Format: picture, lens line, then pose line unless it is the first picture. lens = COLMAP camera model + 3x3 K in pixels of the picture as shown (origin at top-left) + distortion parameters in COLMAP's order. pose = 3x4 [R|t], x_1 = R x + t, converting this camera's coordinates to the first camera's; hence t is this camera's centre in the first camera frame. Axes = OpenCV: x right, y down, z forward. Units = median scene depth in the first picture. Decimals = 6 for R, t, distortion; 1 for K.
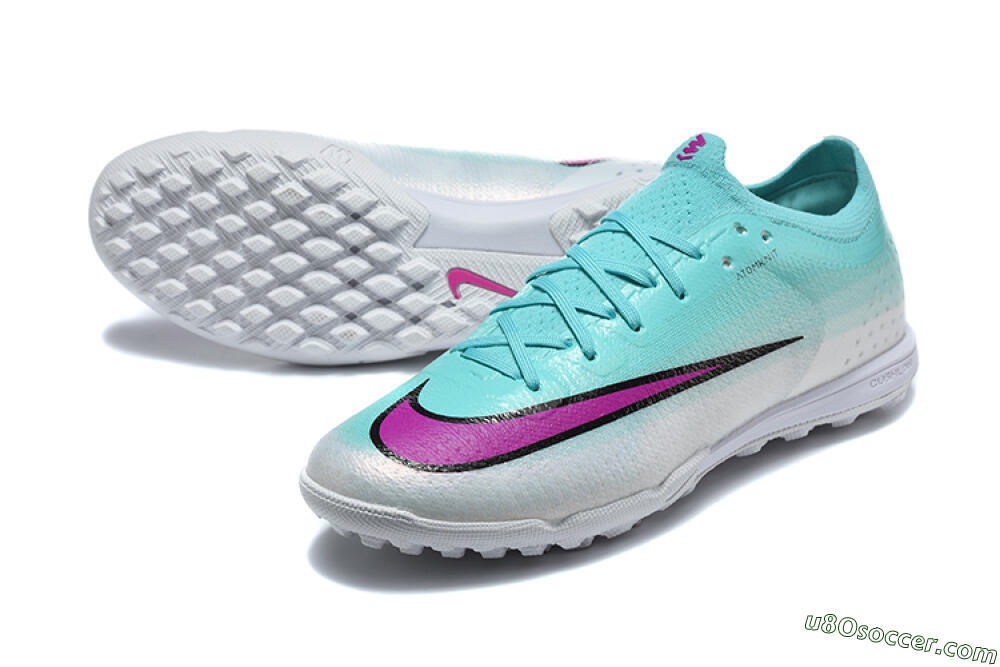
lens RADIAL K [[2596.2, 0, 502.1], [0, 2596.2, 335.9], [0, 0, 1]] dist [0.199834, 0.000000]
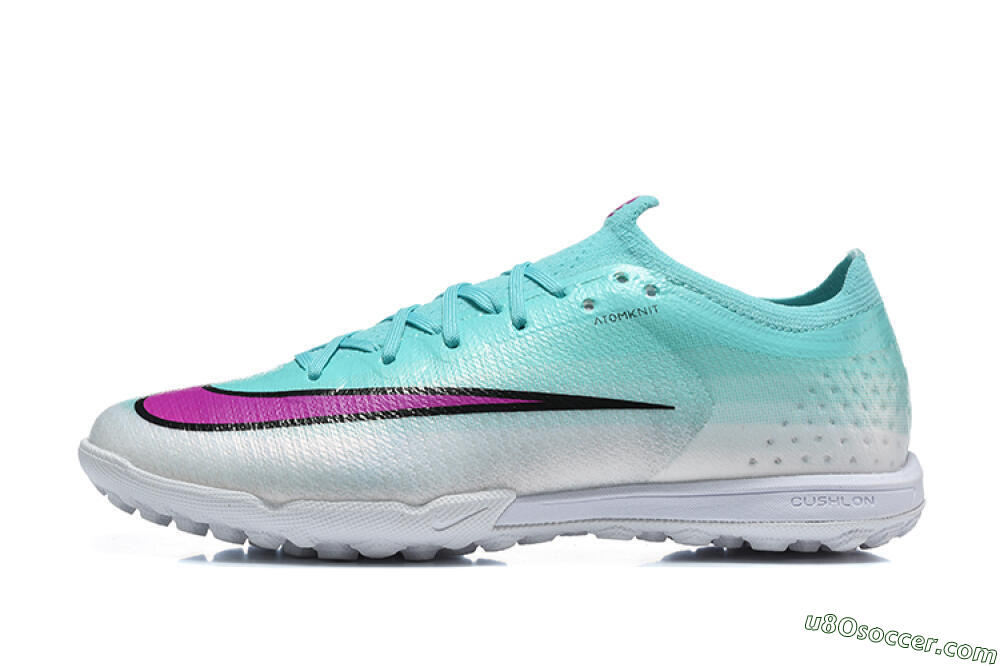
lens RADIAL K [[2596.2, 0, 502.0], [0, 2596.2, 329.3], [0, 0, 1]] dist [0.199834, 0.000000]
pose [[0.819132, 0.063716, -0.570055, 0.588254], [-0.237327, 0.942405, -0.235690, 0.203754], [0.522205, 0.328350, 0.787075, 0.276365]]
